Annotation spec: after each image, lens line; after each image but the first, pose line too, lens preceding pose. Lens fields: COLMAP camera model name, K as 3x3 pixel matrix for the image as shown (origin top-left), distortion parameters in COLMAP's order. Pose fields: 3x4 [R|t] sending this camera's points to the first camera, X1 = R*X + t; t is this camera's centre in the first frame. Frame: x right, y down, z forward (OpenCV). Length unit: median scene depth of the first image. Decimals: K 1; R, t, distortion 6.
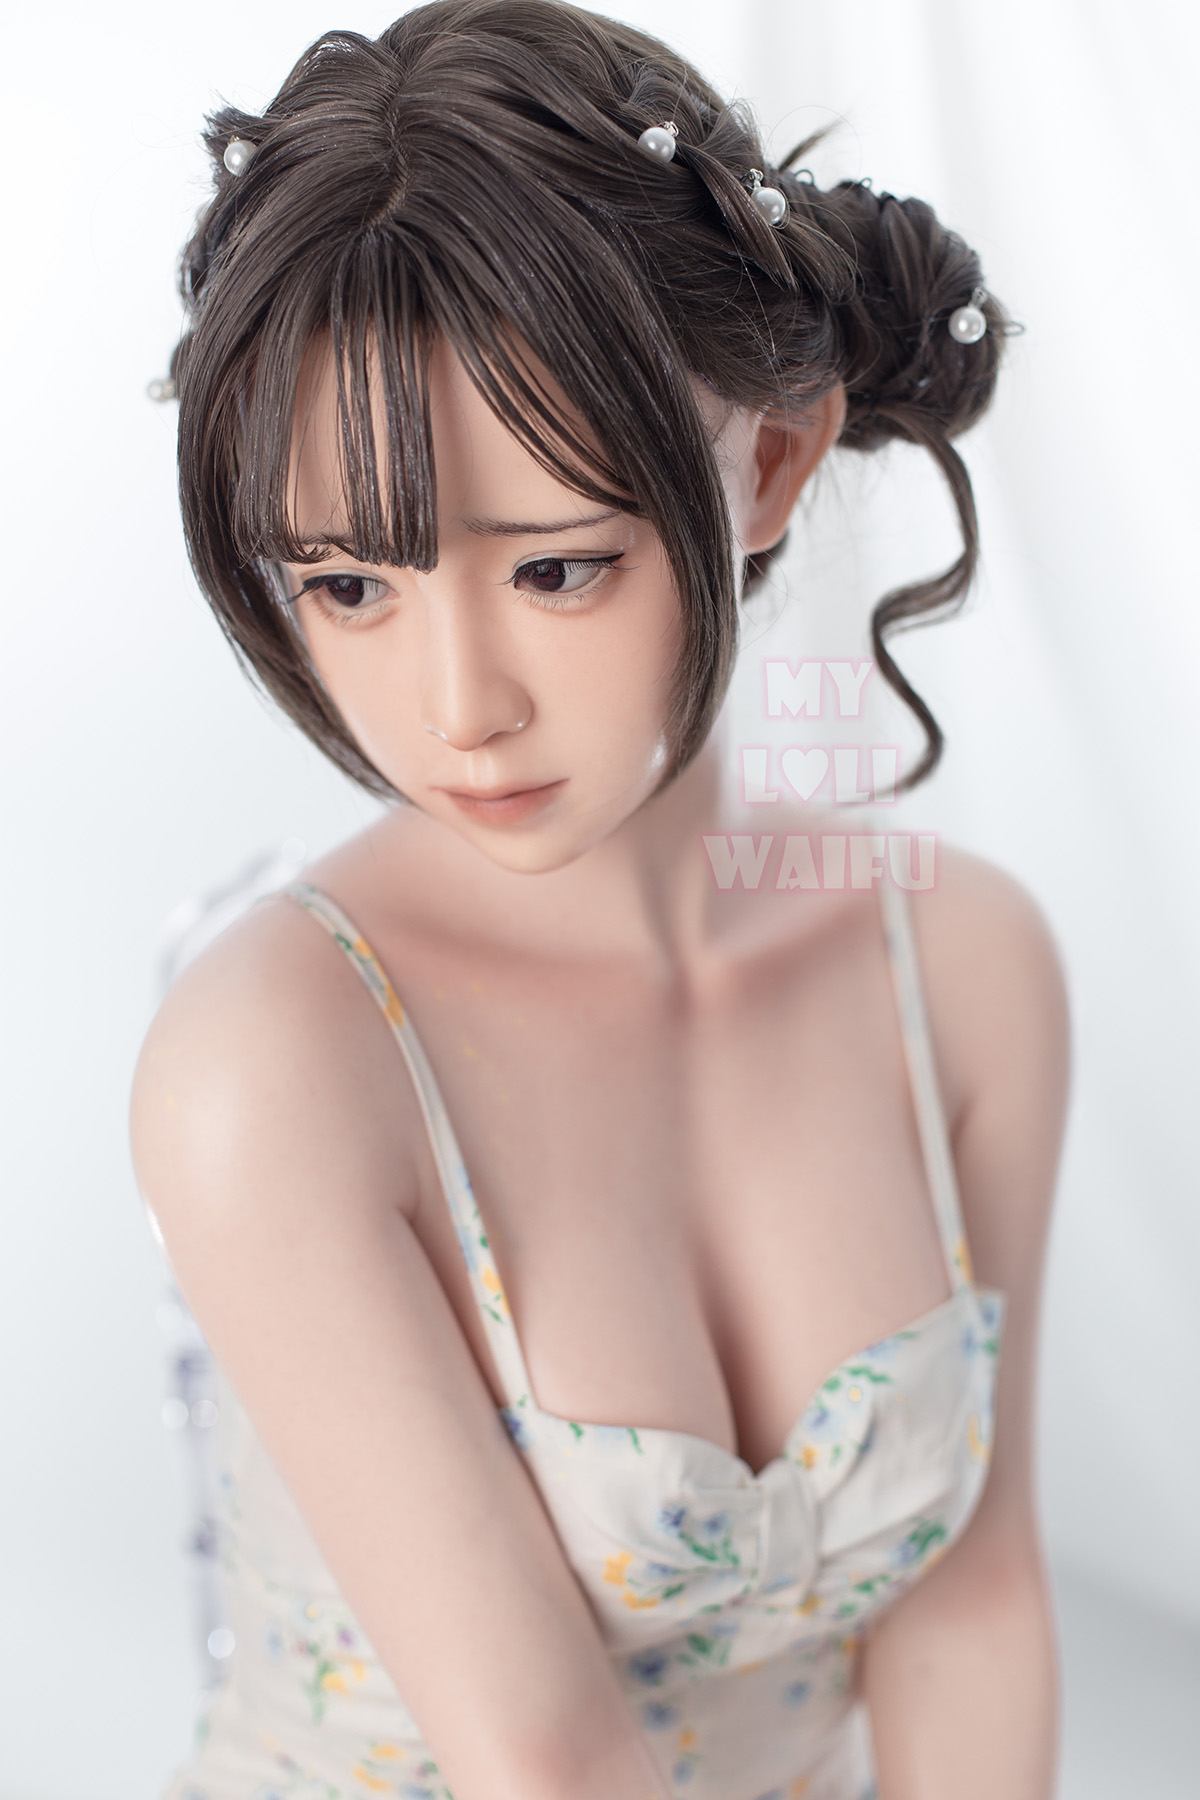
lens RADIAL K [[2663.1, 0, 600.0], [0, 2663.1, 900.0], [0, 0, 1]] dist [-0.310120, -0.013313]
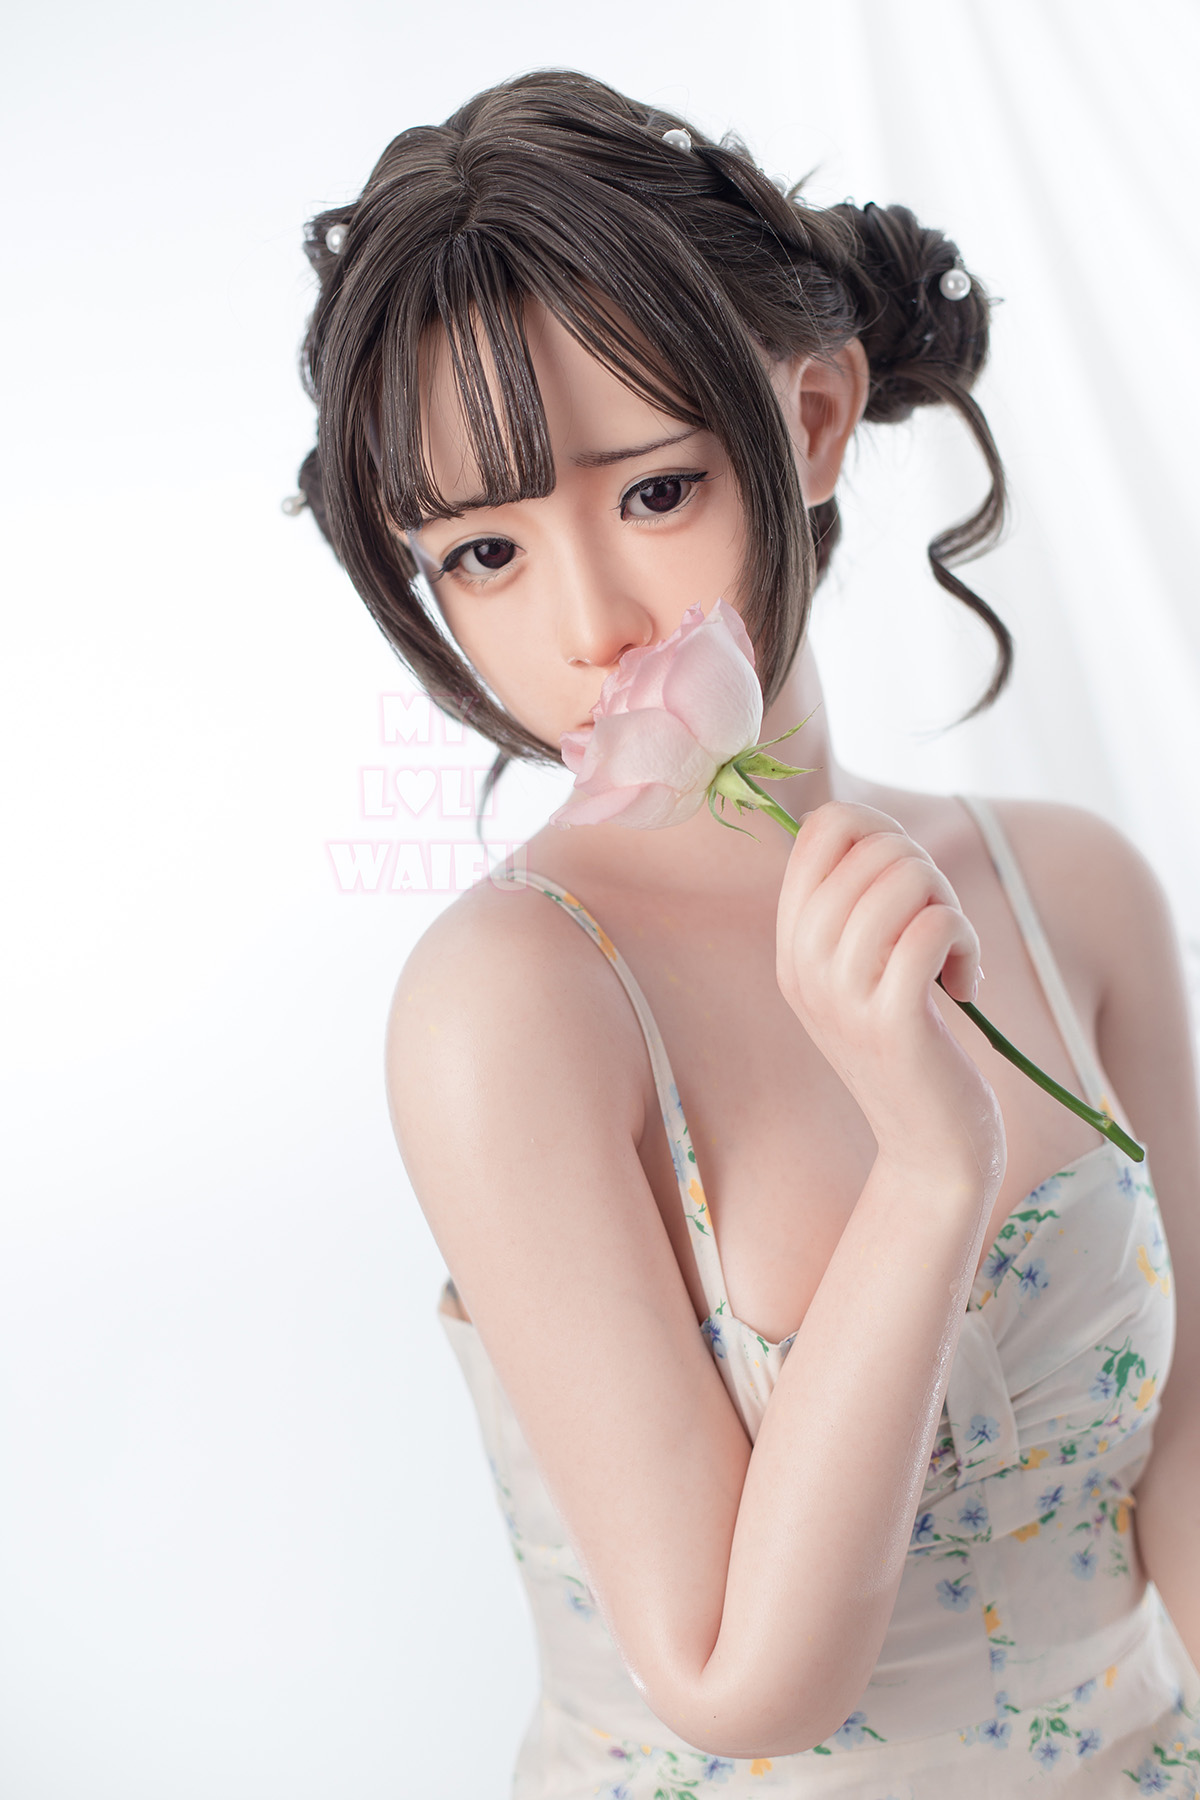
lens RADIAL K [[2663.1, 0, 600.0], [0, 2663.1, 900.0], [0, 0, 1]] dist [-0.310120, -0.013313]
pose [[0.985877, -0.167173, -0.010010, -0.060224], [0.158822, 0.952242, -0.260789, 0.361653], [0.053129, 0.255516, 0.965344, -0.103150]]
